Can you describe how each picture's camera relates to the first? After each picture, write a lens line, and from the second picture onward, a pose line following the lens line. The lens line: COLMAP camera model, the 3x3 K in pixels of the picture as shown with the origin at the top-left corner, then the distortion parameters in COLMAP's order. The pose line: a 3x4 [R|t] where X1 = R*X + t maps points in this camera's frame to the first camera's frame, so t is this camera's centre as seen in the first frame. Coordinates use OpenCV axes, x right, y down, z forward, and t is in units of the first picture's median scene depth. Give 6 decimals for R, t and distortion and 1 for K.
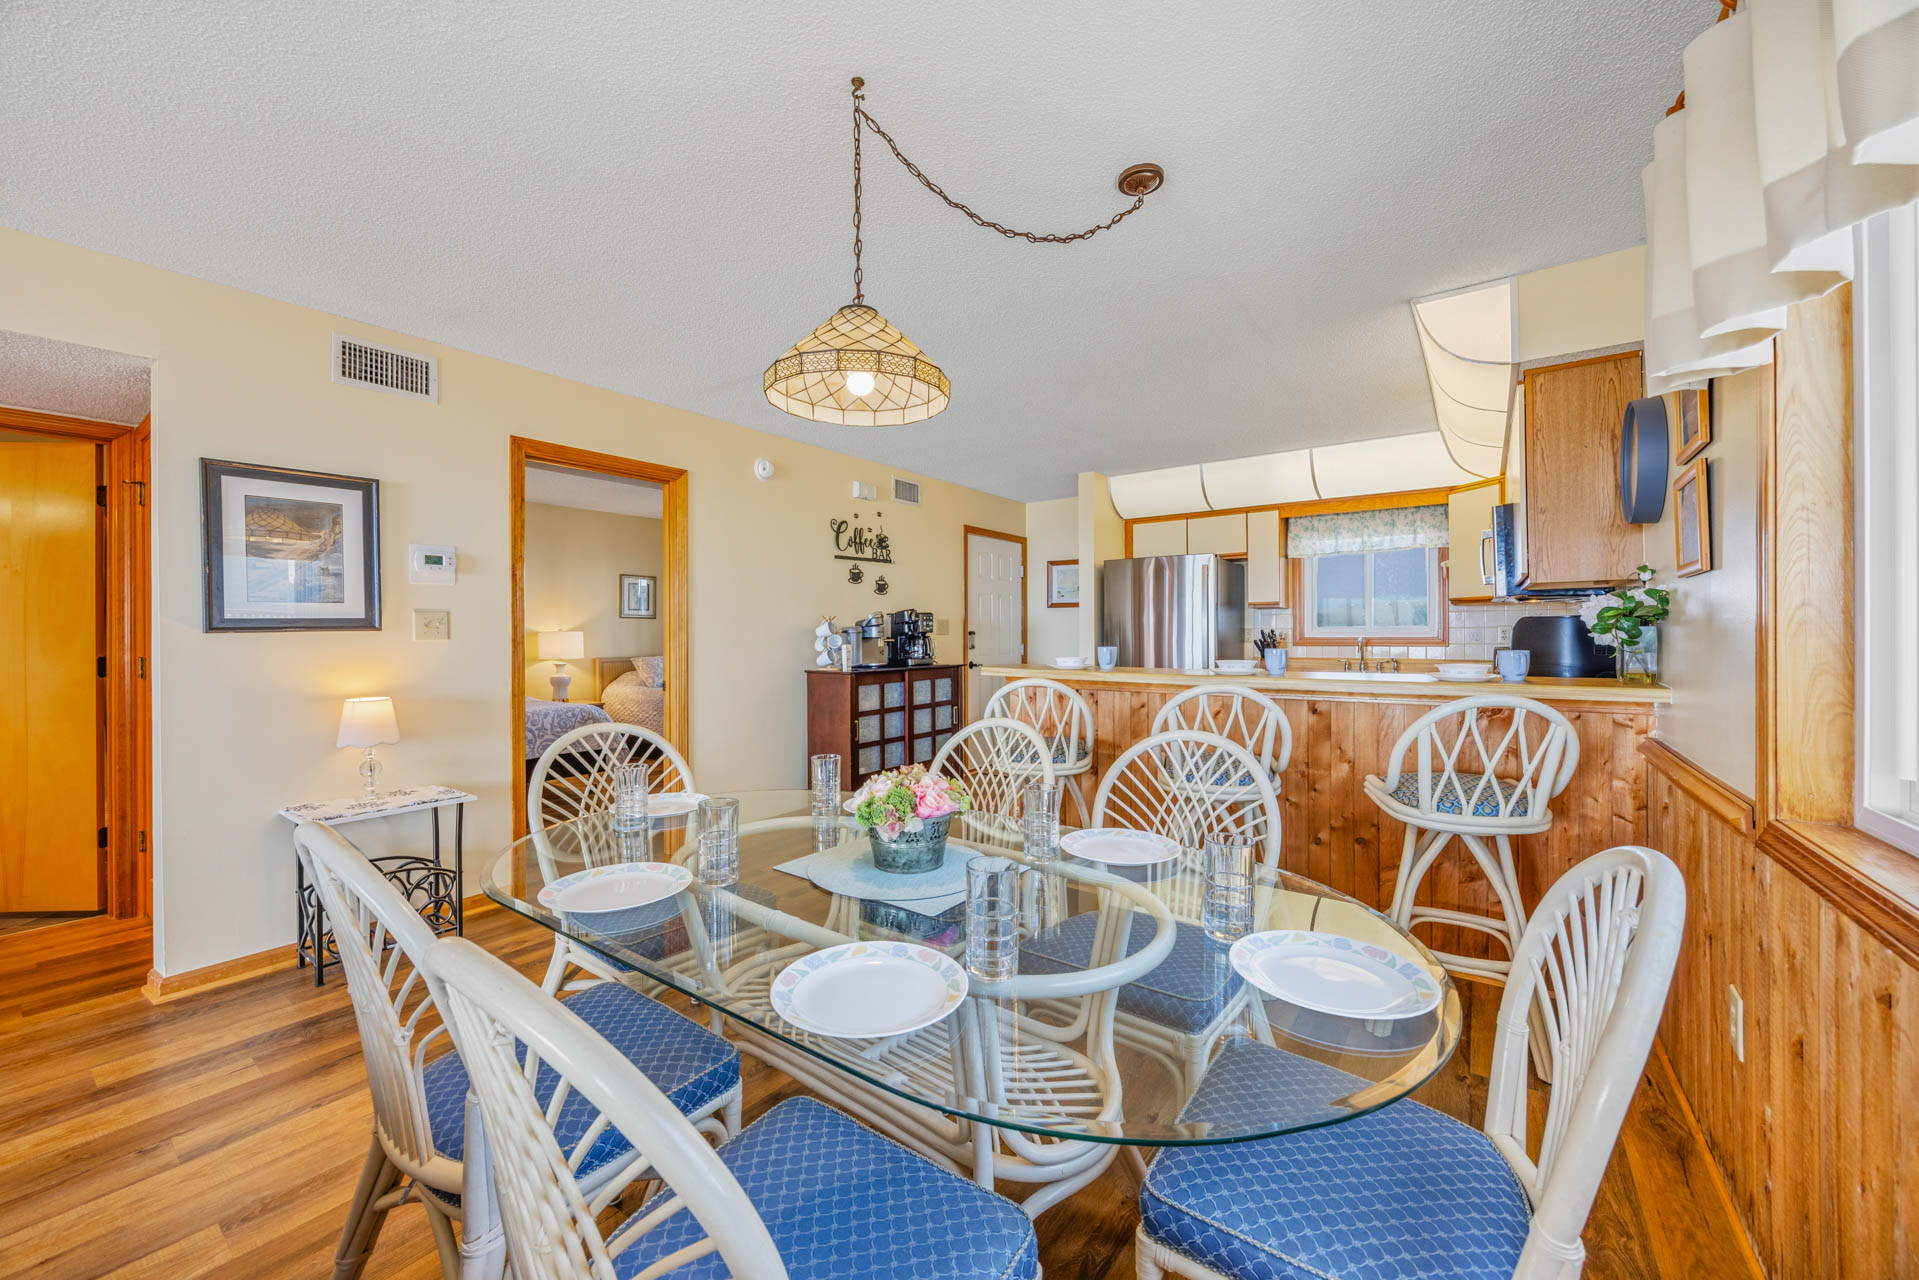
lens RADIAL K [[732.7, 0, 952.3], [0, 732.7, 632.5], [0, 0, 1]] dist [-0.002228, -0.000361]
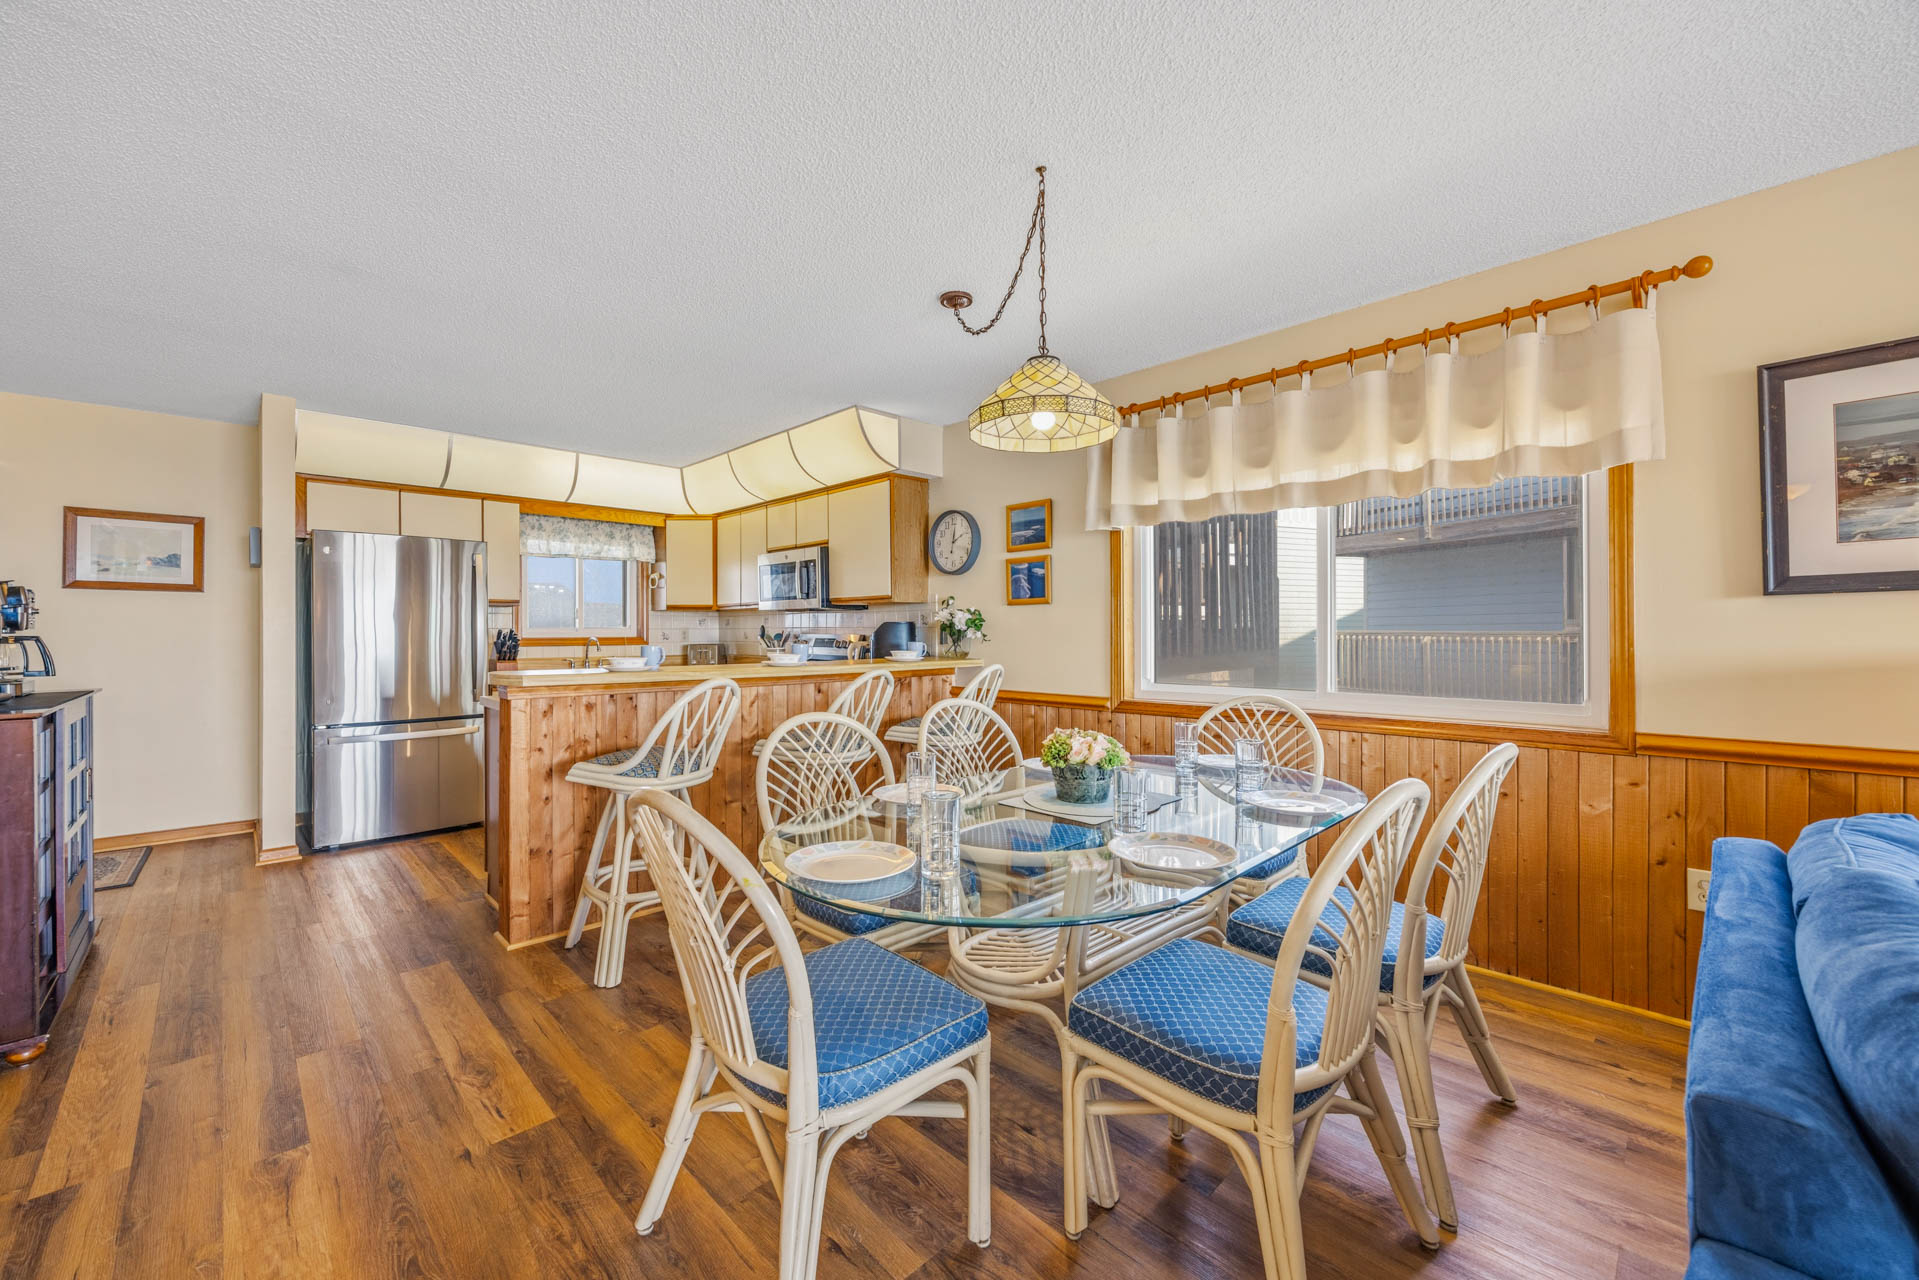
lens RADIAL K [[744.4, 0, 953.9], [0, 744.4, 630.1], [0, 0, 1]] dist [-0.002445, -0.000314]
pose [[0.163266, 0.007979, 0.986550, -0.435369], [0.002909, 0.999959, -0.008569, 0.006837], [-0.986578, 0.004269, 0.163236, 0.306062]]
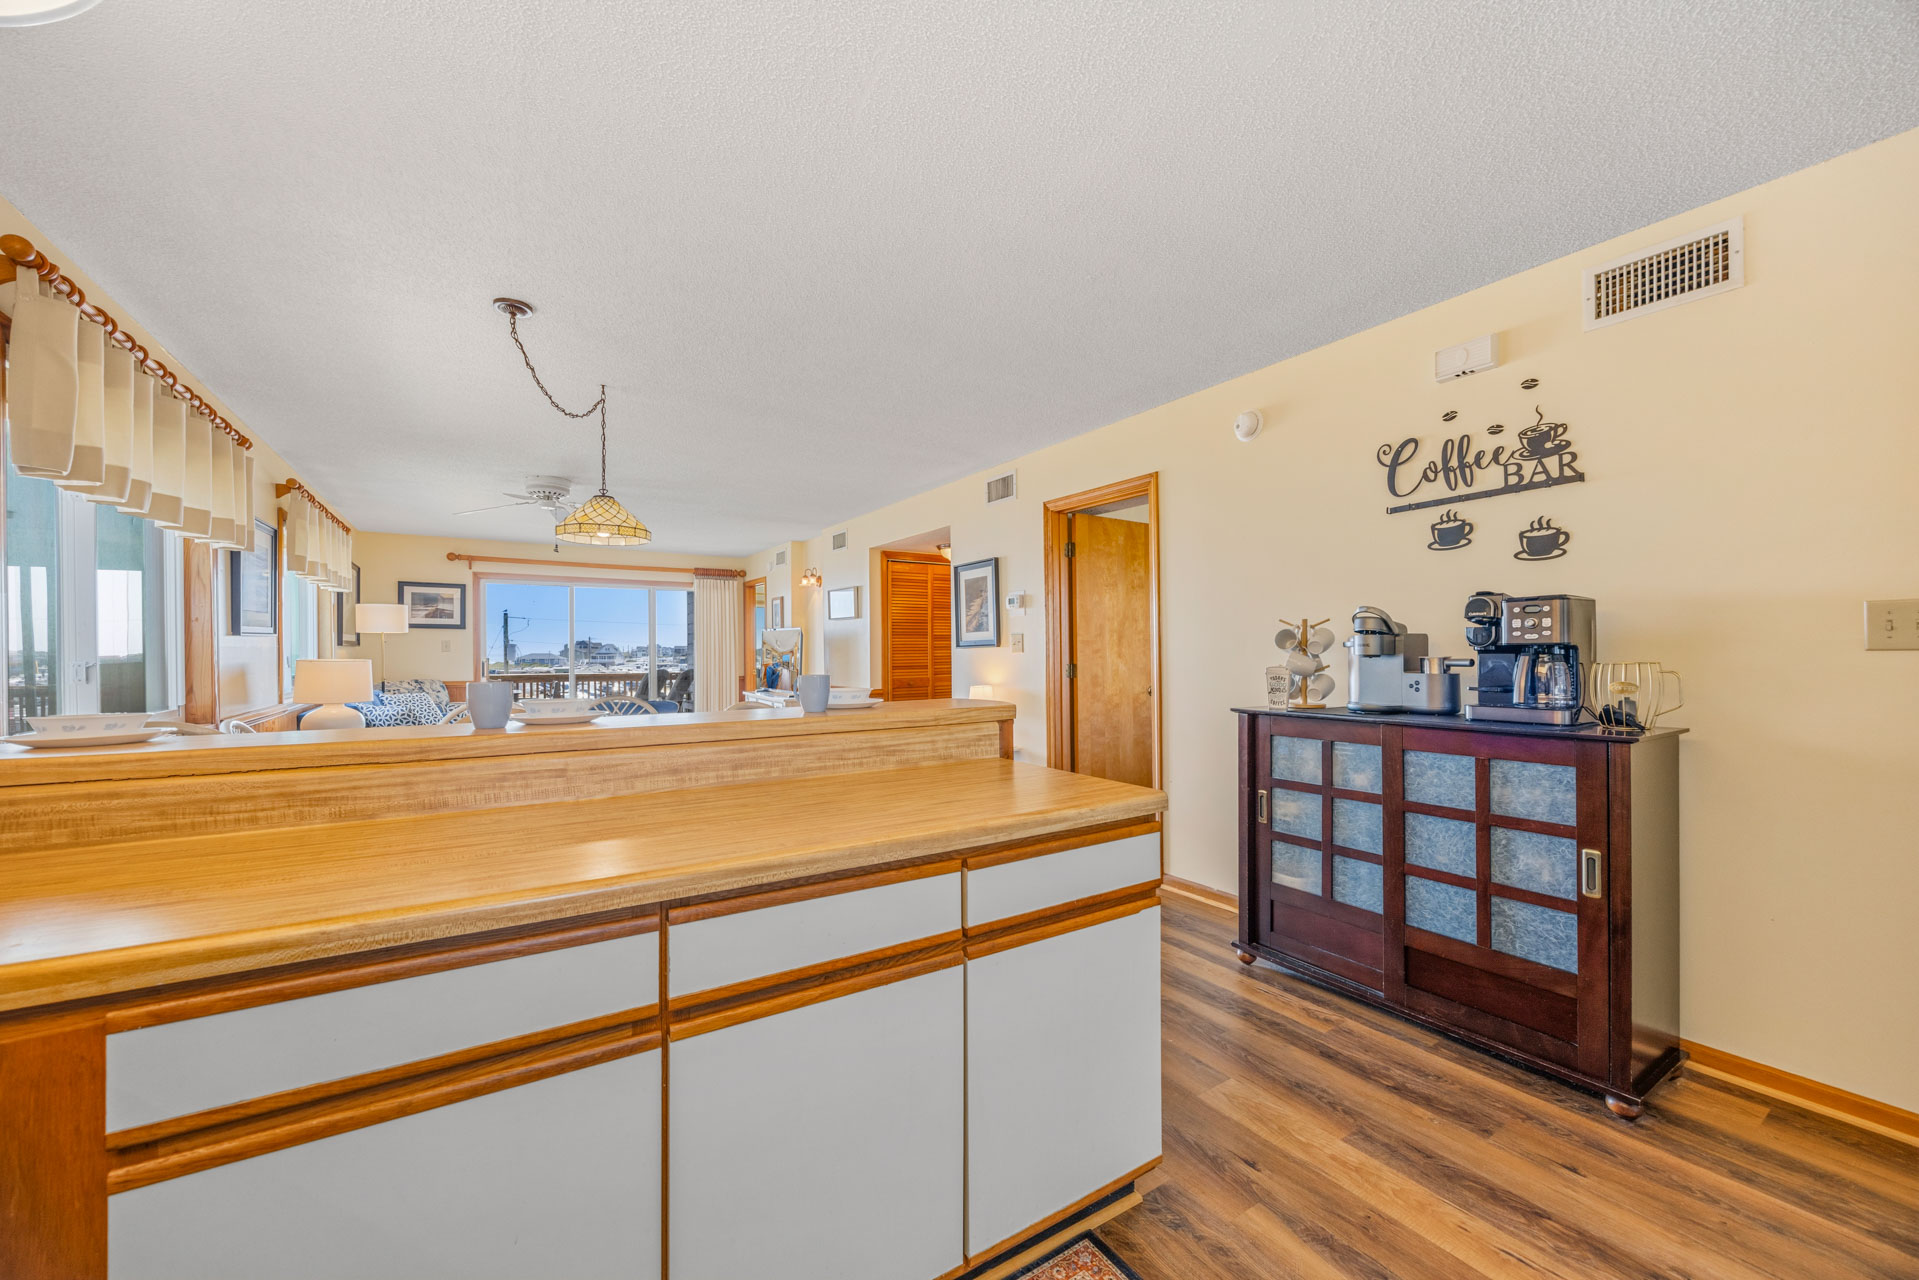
lens RADIAL K [[727.3, 0, 955.2], [0, 727.3, 649.9], [0, 0, 1]] dist [-0.001996, 0.000146]
pose [[-0.360293, 0.005135, -0.932825, 0.467104], [0.004436, 0.999983, 0.003791, -0.000256], [0.932829, -0.002772, -0.360309, 0.866638]]
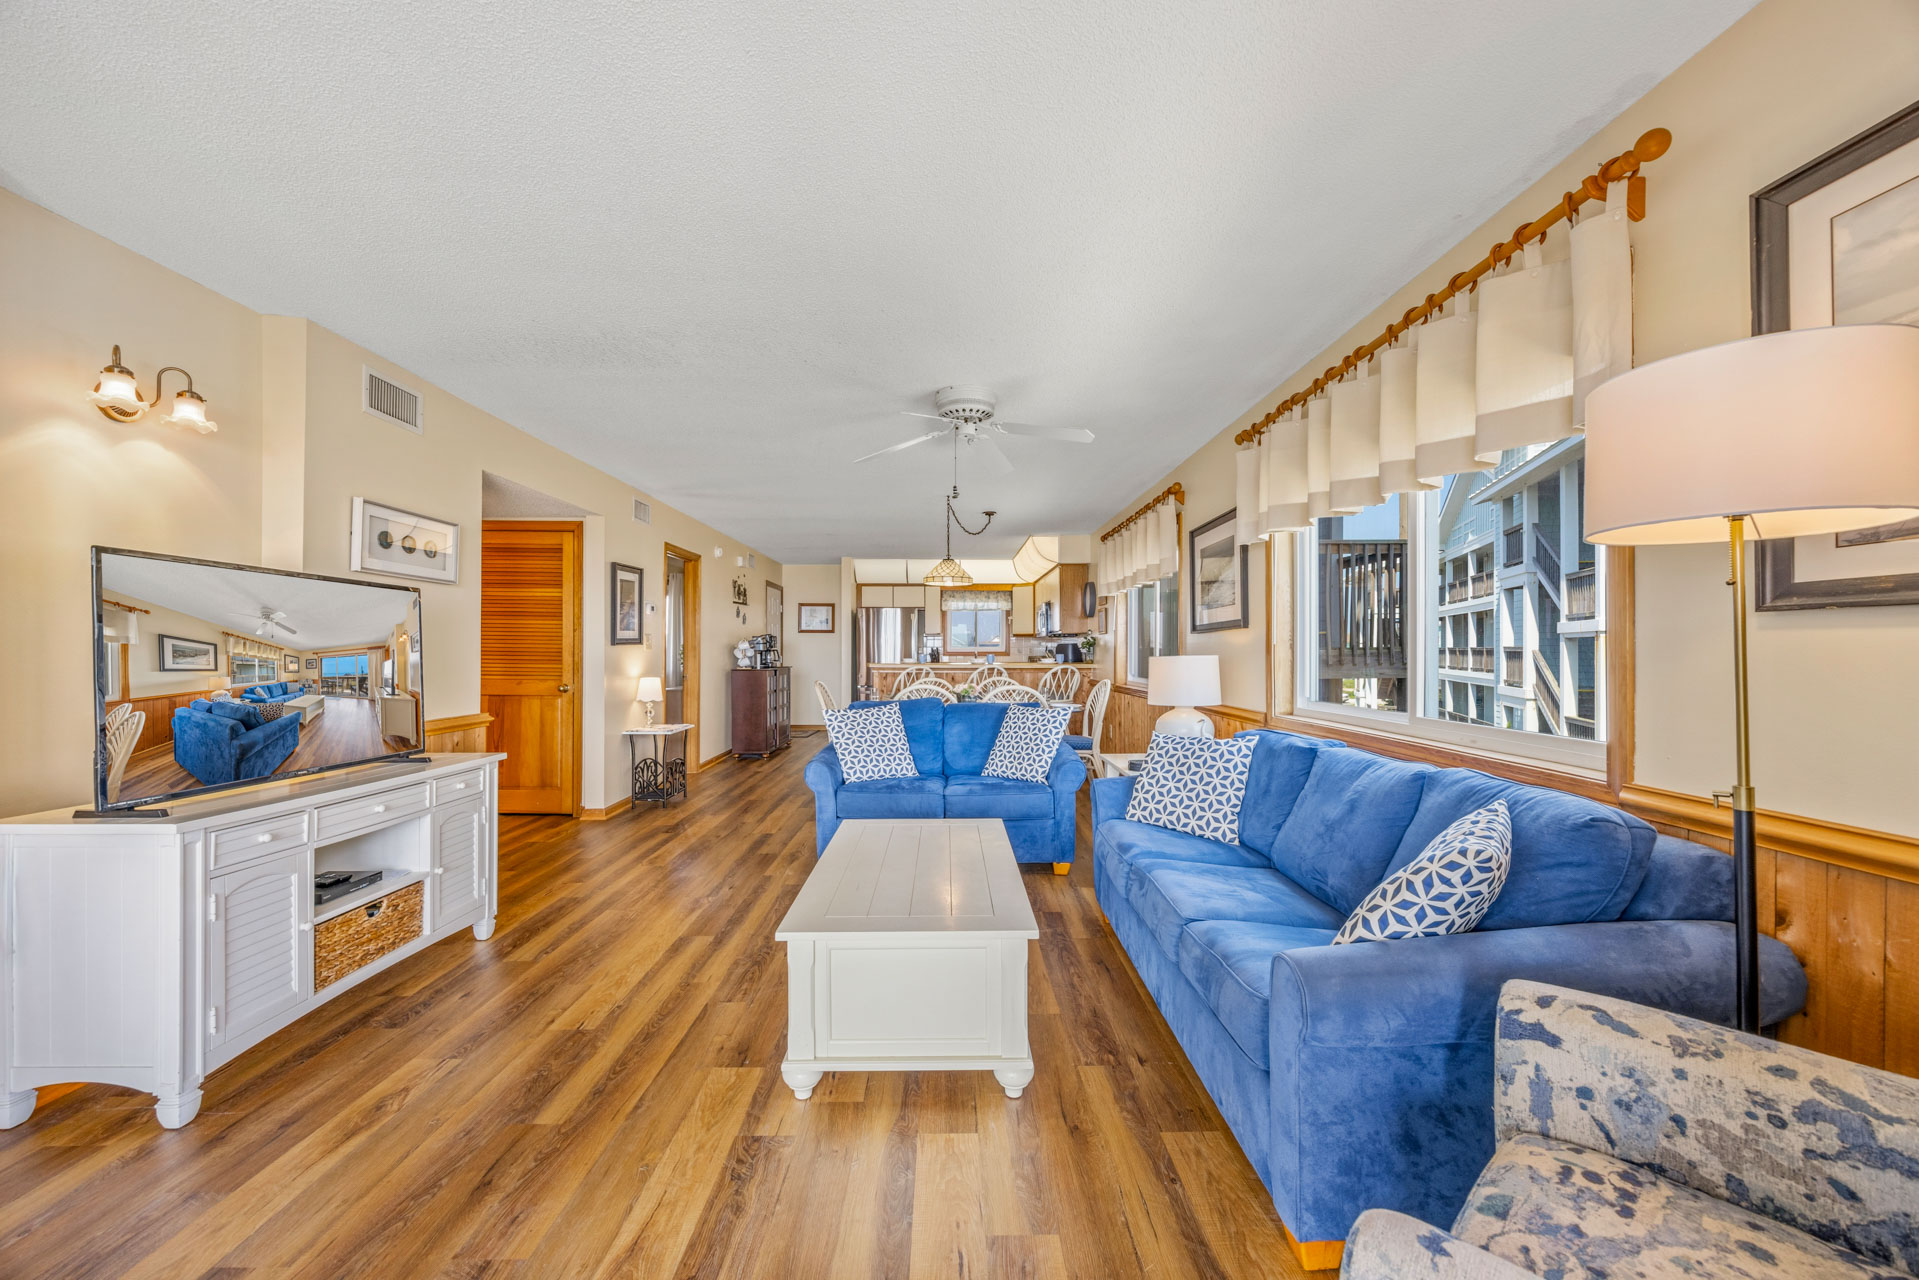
lens RADIAL K [[727.3, 0, 955.2], [0, 727.3, 649.9], [0, 0, 1]] dist [-0.001996, 0.000146]
pose [[0.799552, 0.004608, 0.600580, -0.734164], [-0.003583, 0.999989, -0.002903, 0.009201], [-0.600587, 0.000169, 0.799560, -0.619587]]
